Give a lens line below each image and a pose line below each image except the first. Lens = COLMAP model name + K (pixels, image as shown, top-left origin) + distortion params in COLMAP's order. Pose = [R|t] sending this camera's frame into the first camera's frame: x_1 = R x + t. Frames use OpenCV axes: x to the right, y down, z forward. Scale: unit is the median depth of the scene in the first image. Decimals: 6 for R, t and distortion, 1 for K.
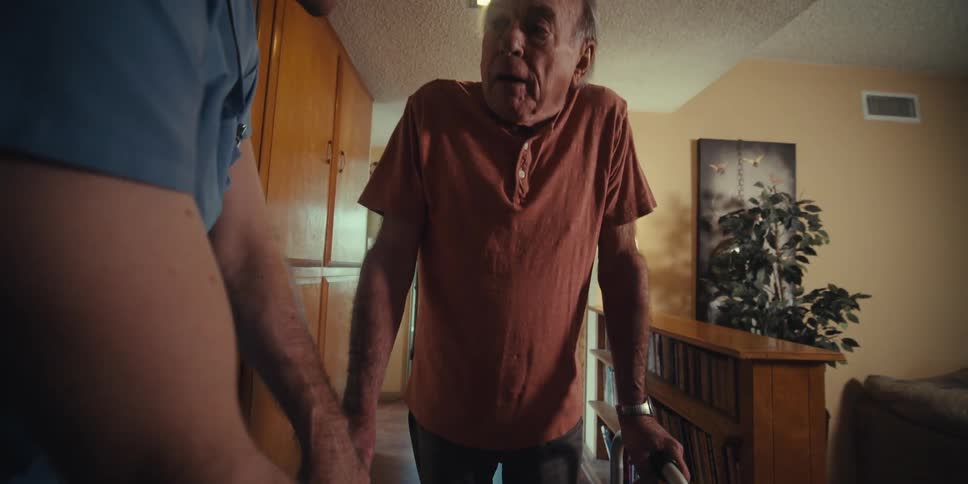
lens RADIAL K [[397.7, 0, 485.4], [0, 397.7, 242.6], [0, 0, 1]] dist [-0.020979, 0.000687]
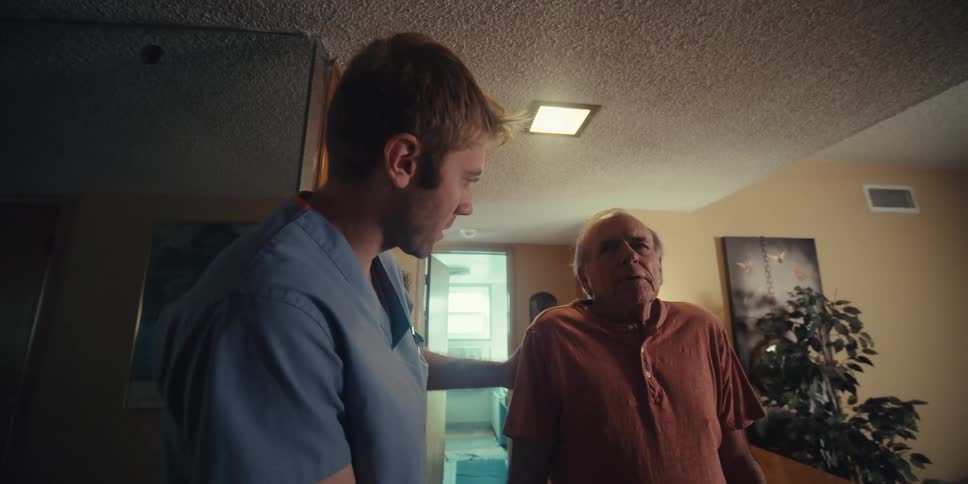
lens RADIAL K [[397.7, 0, 485.4], [0, 397.7, 242.6], [0, 0, 1]] dist [-0.020979, 0.000687]
pose [[0.997174, -0.025393, 0.070706, -0.147497], [0.035350, 0.989040, -0.143352, -0.144936], [-0.066291, 0.145446, 0.987143, 0.065410]]
